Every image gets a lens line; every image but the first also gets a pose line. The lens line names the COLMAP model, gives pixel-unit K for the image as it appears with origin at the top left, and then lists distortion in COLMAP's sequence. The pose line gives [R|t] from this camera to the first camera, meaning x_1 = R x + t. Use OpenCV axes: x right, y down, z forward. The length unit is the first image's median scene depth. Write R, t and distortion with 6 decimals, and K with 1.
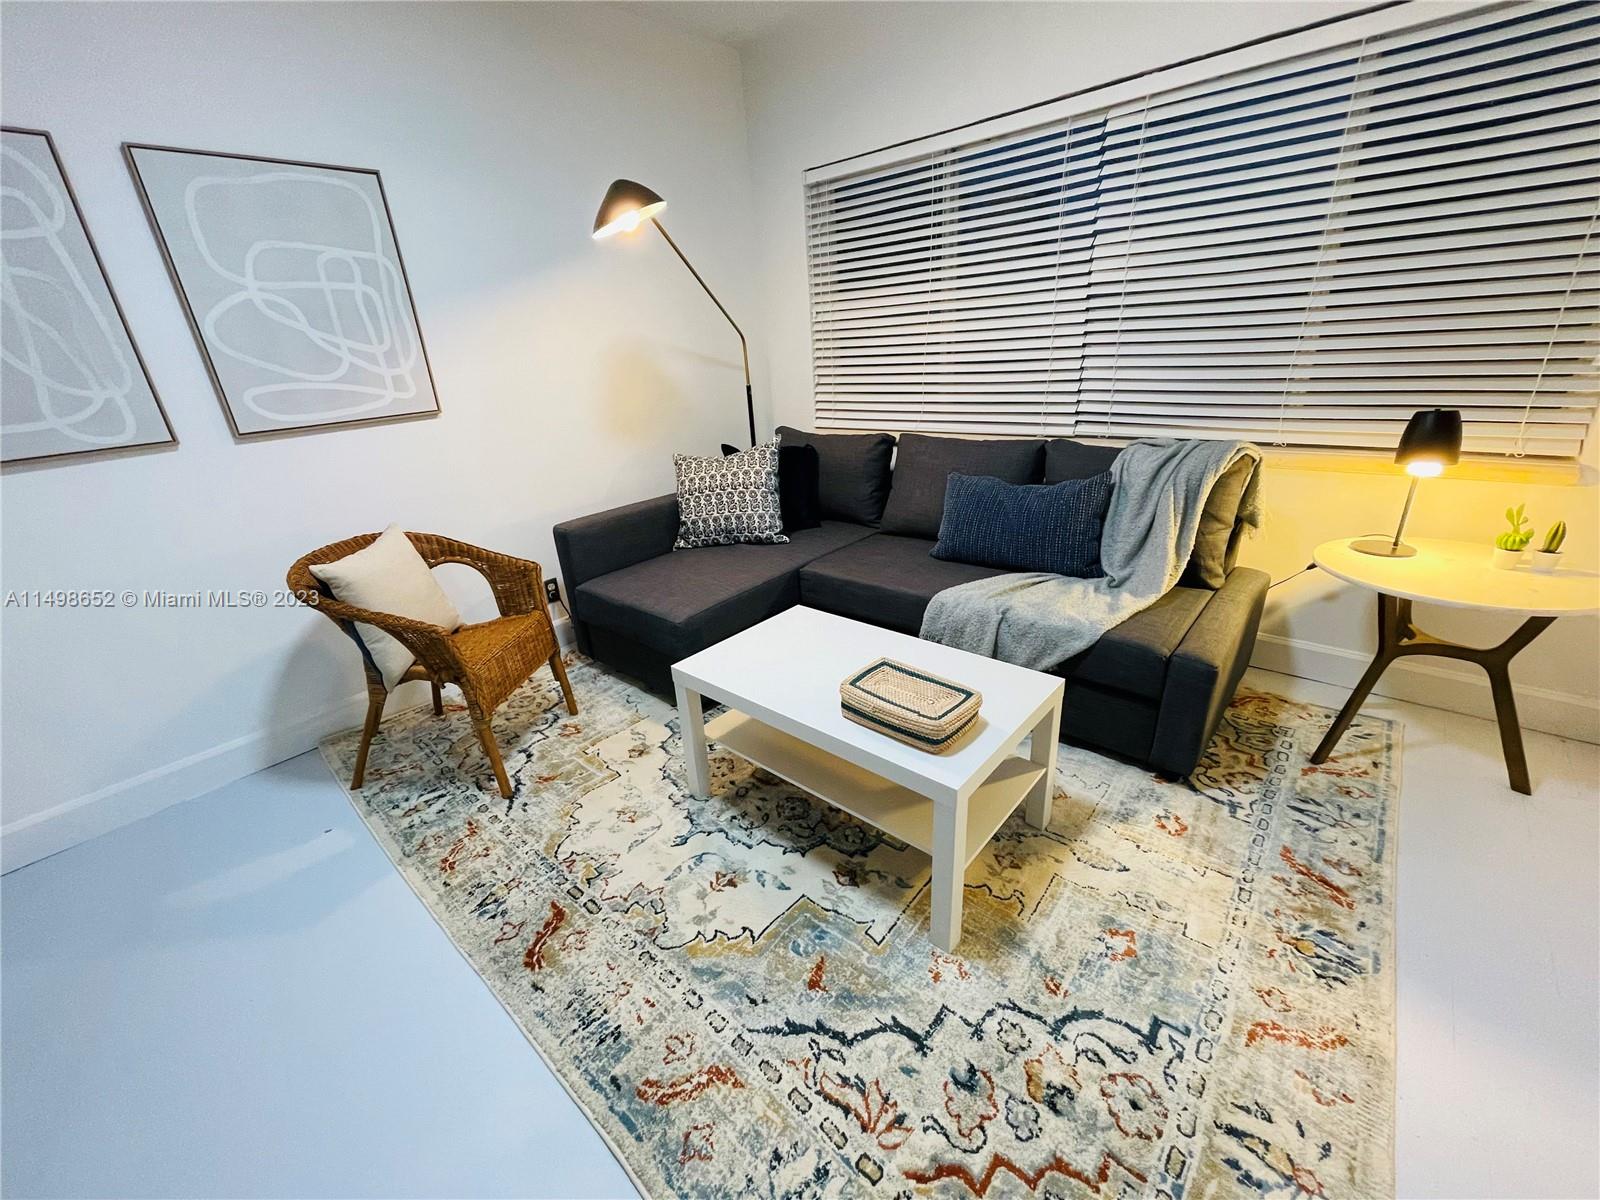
lens RADIAL K [[644.6, 0, 791.3], [0, 644.6, 601.4], [0, 0, 1]] dist [-0.000136, 0.000702]
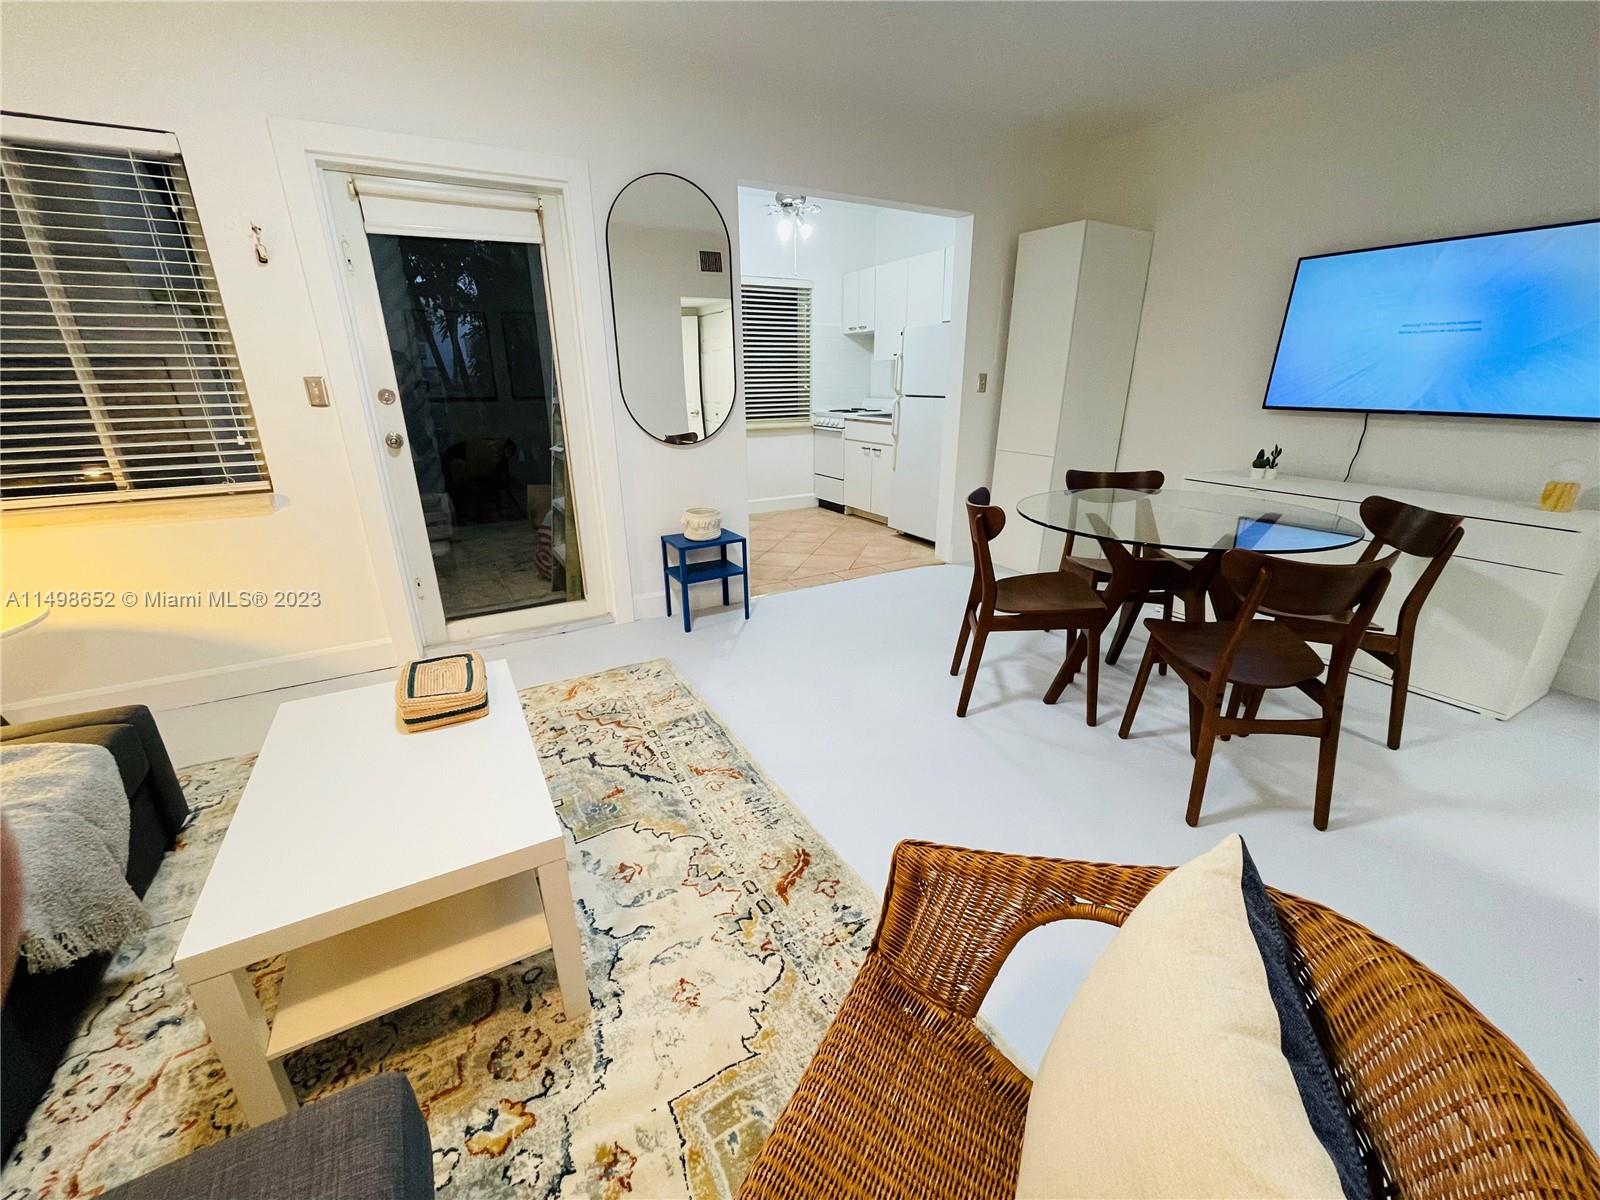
lens RADIAL K [[644.6, 0, 791.3], [0, 644.6, 601.4], [0, 0, 1]] dist [-0.000136, 0.000702]
pose [[-0.940415, -0.040443, 0.337615, -0.594050], [0.190322, 0.760190, 0.621200, -0.420619], [-0.281774, 0.648441, -0.707197, 1.204094]]
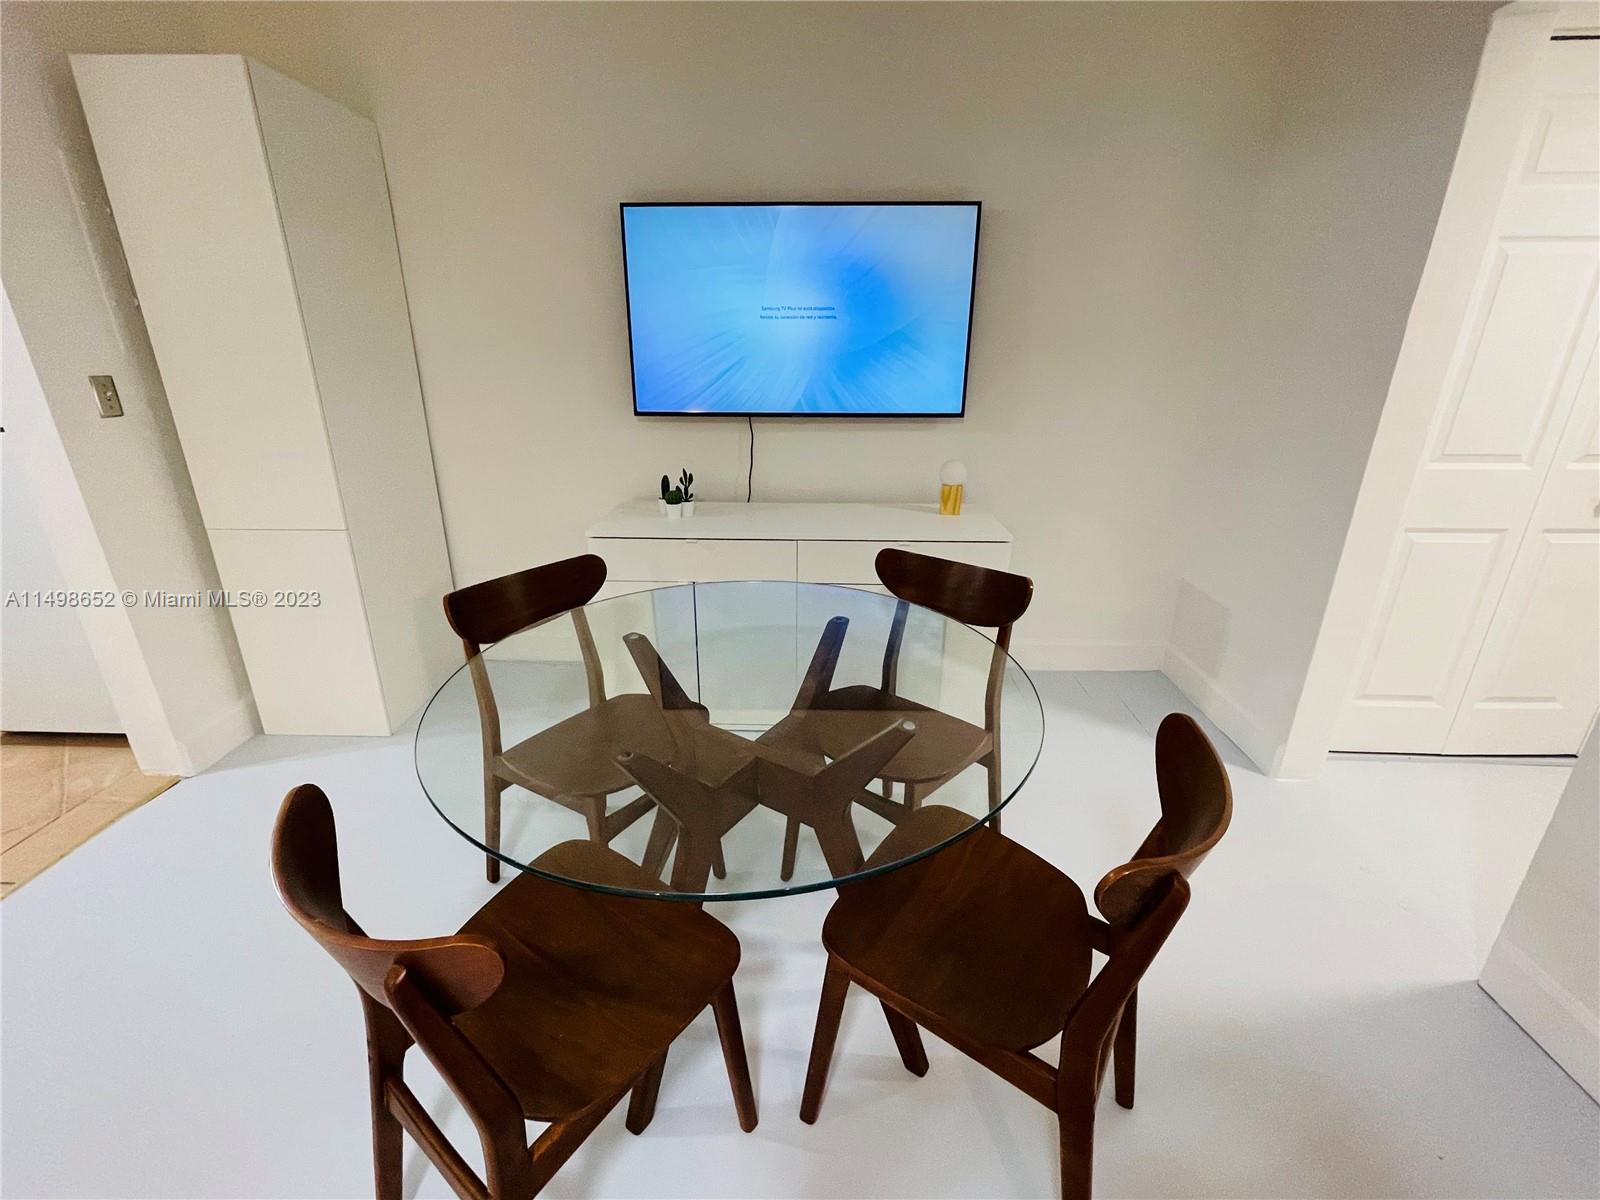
lens RADIAL K [[711.1, 0, 792.6], [0, 711.1, 606.1], [0, 0, 1]] dist [-0.002292, 0.000133]
pose [[-0.765961, 0.296327, -0.570521, -0.521596], [-0.190164, 0.743291, 0.641370, -0.150096], [0.614119, 0.599757, -0.512981, 0.362285]]
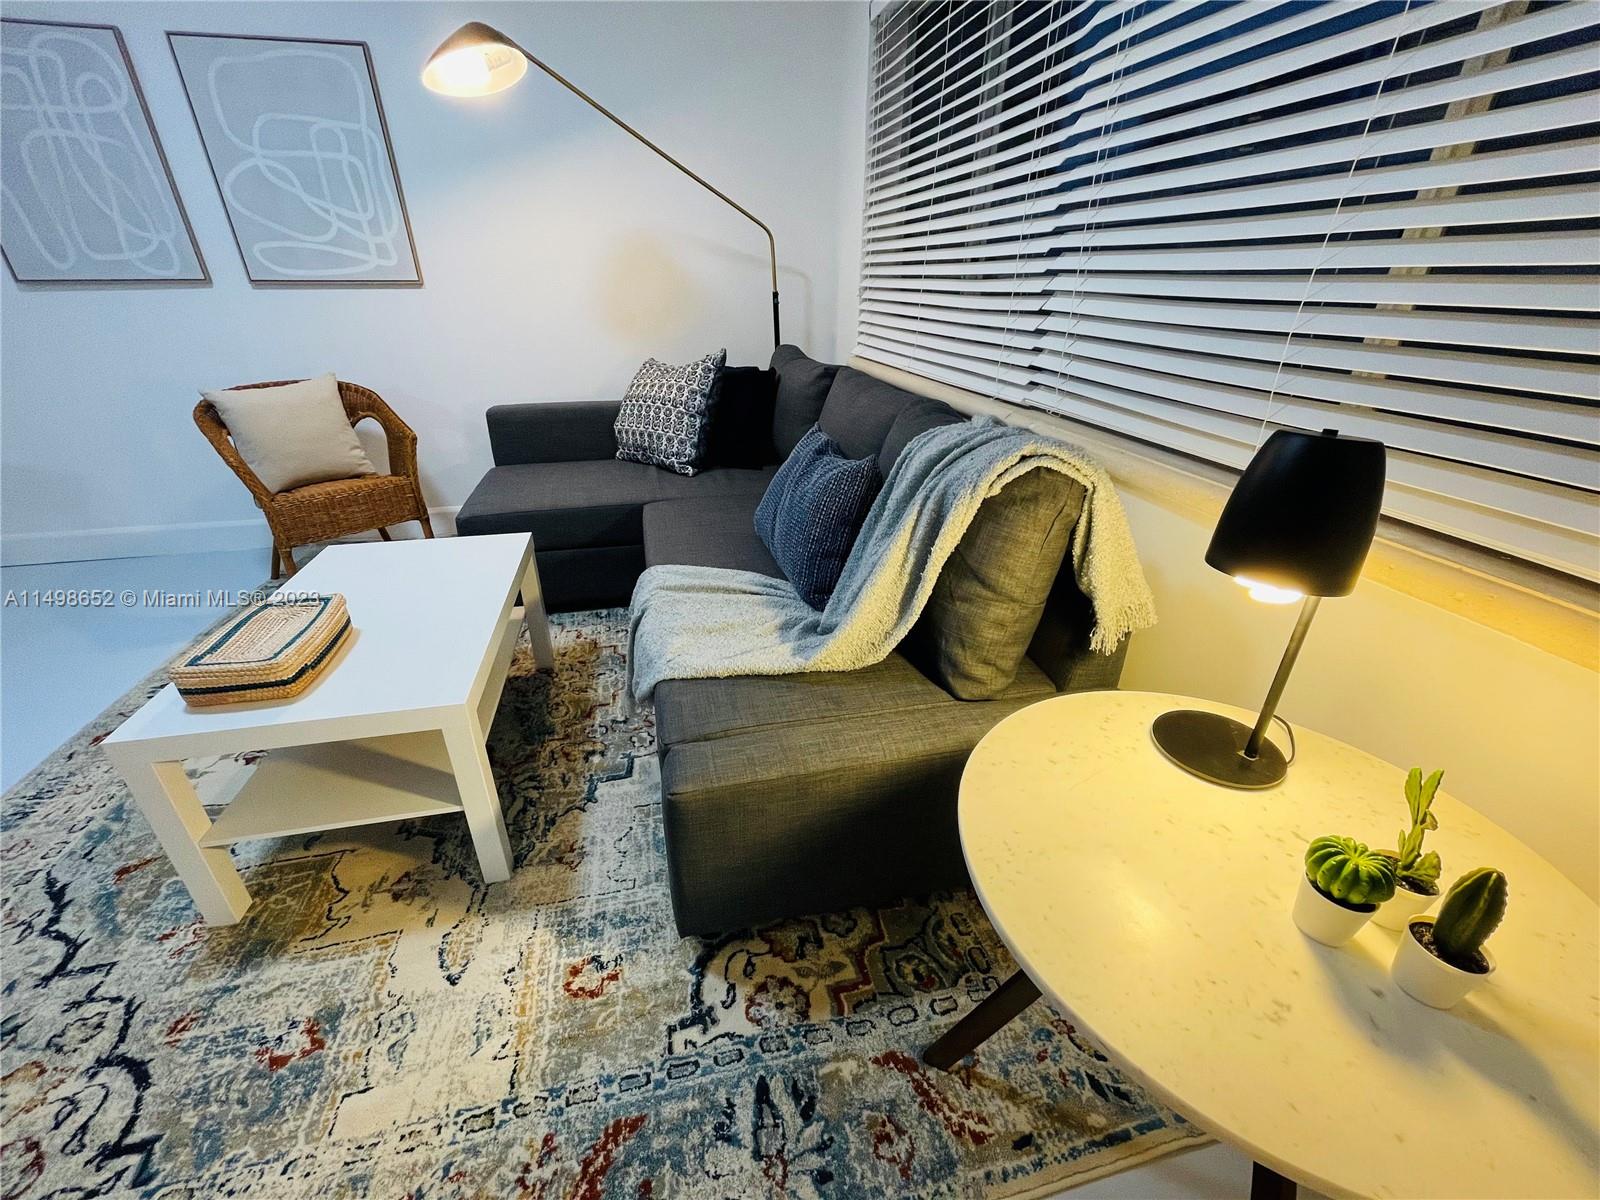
lens RADIAL K [[644.6, 0, 791.3], [0, 644.6, 601.4], [0, 0, 1]] dist [-0.000136, 0.000702]
pose [[0.812350, 0.318471, -0.488533, 0.889256], [-0.268059, 0.947891, 0.172185, -0.178560], [0.517912, -0.008919, 0.855388, 0.501672]]
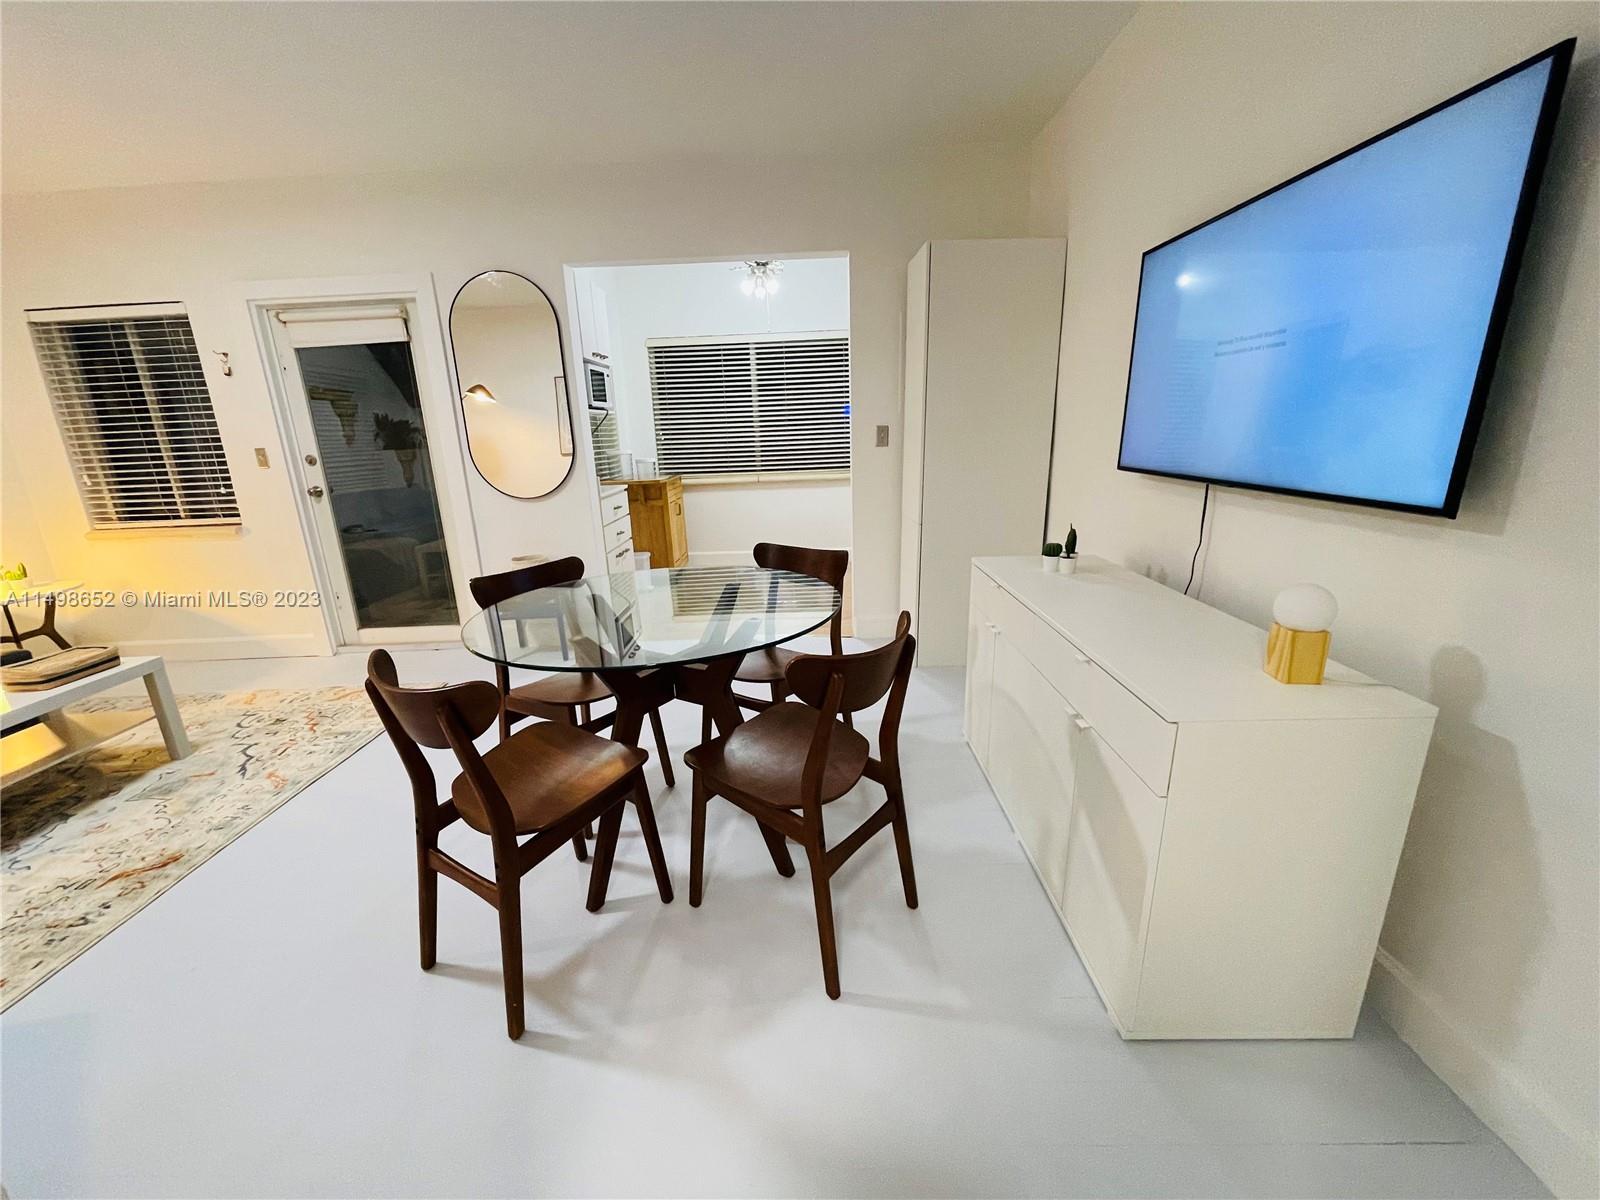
lens RADIAL K [[644.6, 0, 791.3], [0, 644.6, 601.4], [0, 0, 1]] dist [-0.000136, 0.000702]
pose [[-0.651905, -0.108943, 0.750434, -1.745923], [0.359350, 0.827067, 0.432236, -0.015291], [-0.667749, 0.551445, -0.500020, 0.393532]]
